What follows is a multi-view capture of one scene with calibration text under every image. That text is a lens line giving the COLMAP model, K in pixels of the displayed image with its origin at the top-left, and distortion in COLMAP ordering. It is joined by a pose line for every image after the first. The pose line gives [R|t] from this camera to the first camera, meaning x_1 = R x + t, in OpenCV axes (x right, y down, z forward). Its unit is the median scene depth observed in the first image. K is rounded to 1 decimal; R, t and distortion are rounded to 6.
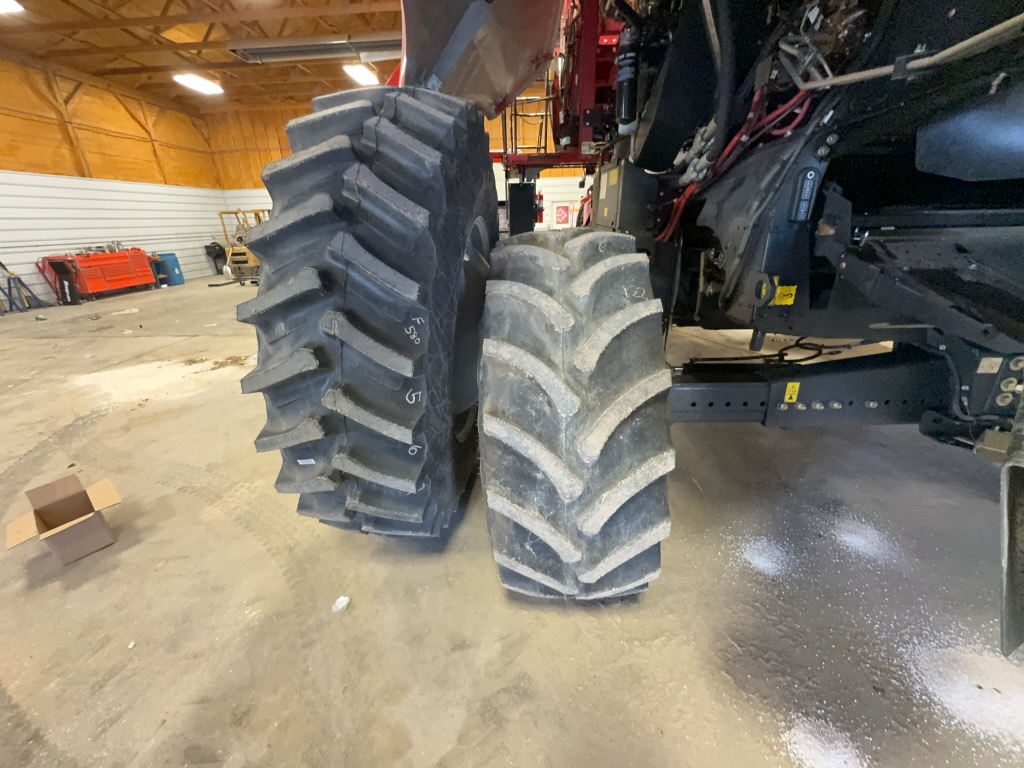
lens RADIAL K [[407.9, 0, 513.6], [0, 407.9, 384.6], [0, 0, 1]] dist [-0.003377, 0.000774]
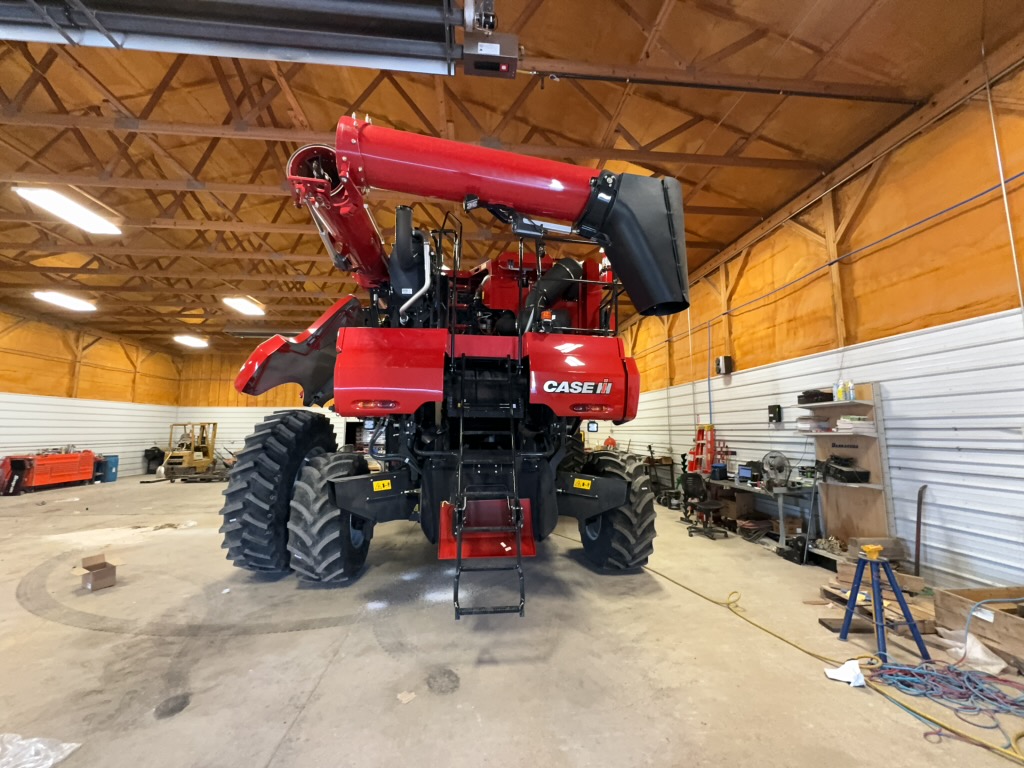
lens RADIAL K [[407.9, 0, 512.6], [0, 407.9, 386.0], [0, 0, 1]] dist [-0.003377, 0.000774]
pose [[0.989247, 0.044268, 0.139394, 0.847553], [0.027486, 0.879838, -0.474478, 0.605796], [-0.143649, 0.473207, 0.869160, -1.876625]]
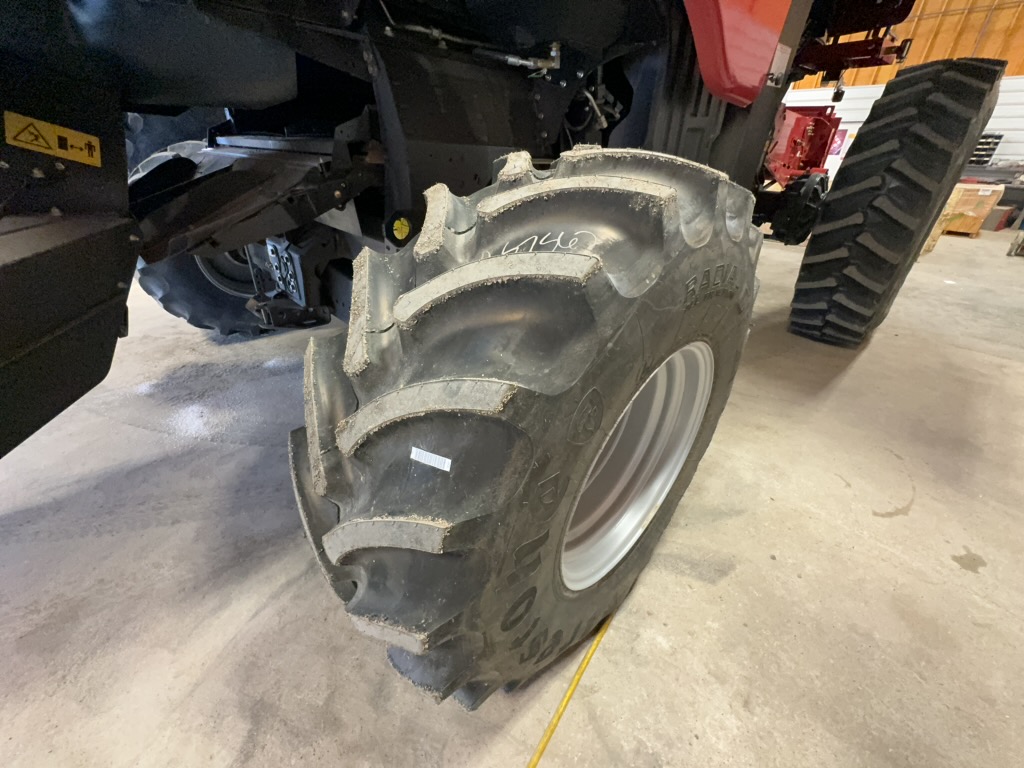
lens RADIAL K [[407.9, 0, 510.5], [0, 407.9, 384.1], [0, 0, 1]] dist [-0.003377, 0.000774]
pose [[0.718598, 0.388468, -0.576809, 2.277228], [-0.293257, 0.921353, 0.255167, -0.188453], [0.630569, -0.014209, 0.776003, 0.324711]]
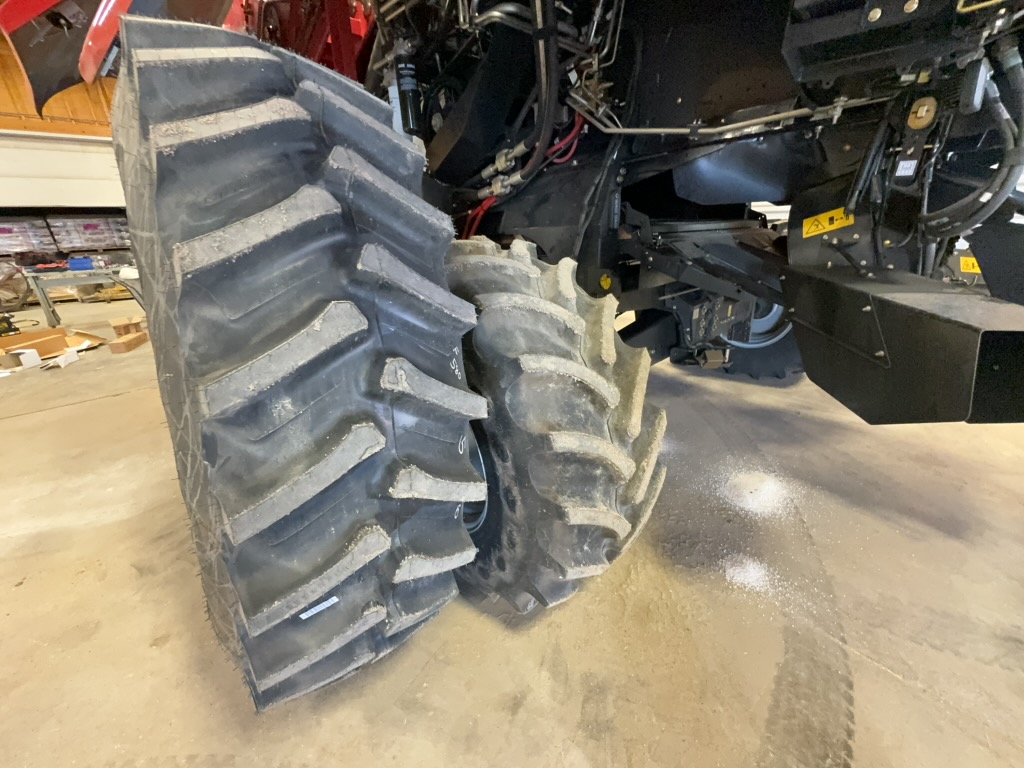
lens RADIAL K [[407.9, 0, 512.6], [0, 407.9, 384.7], [0, 0, 1]] dist [-0.003377, 0.000774]
pose [[0.714012, -0.251436, 0.653427, -0.444220], [0.268417, 0.960284, 0.076210, -0.079080], [-0.646637, 0.120976, 0.753143, 0.207793]]
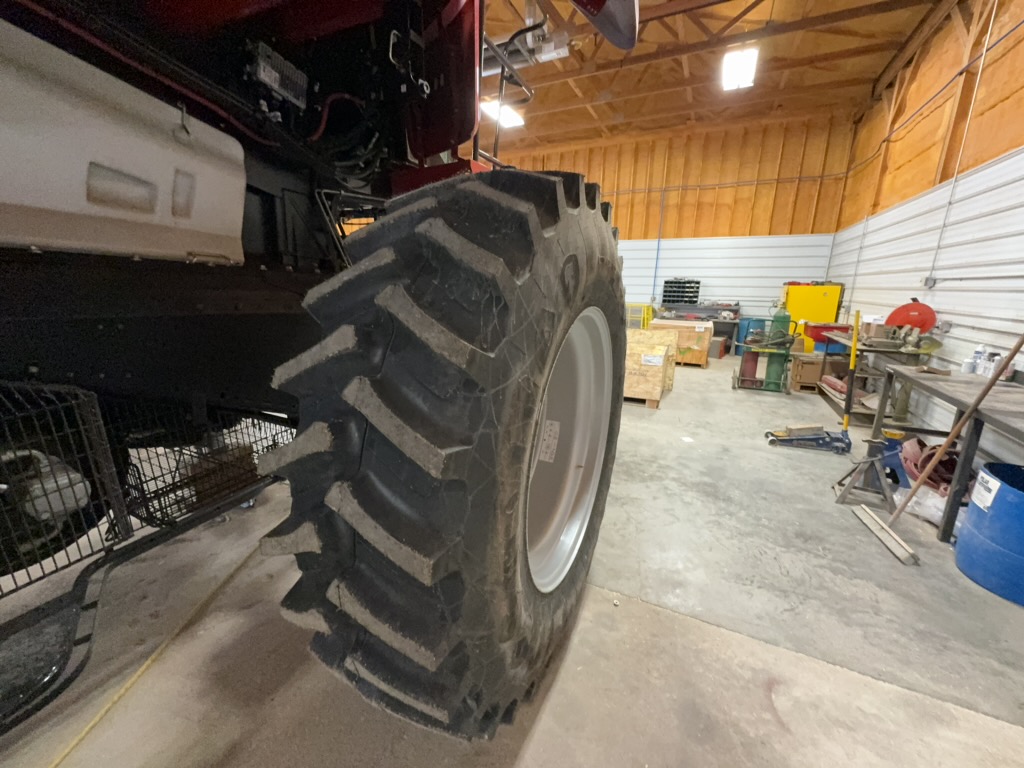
lens RADIAL K [[407.9, 0, 509.5], [0, 407.9, 385.0], [0, 0, 1]] dist [-0.003377, 0.000774]
pose [[0.914689, 0.139753, -0.379226, 2.464946], [-0.190765, 0.976502, -0.100261, -0.871761], [0.356303, 0.164051, 0.919856, 1.795953]]
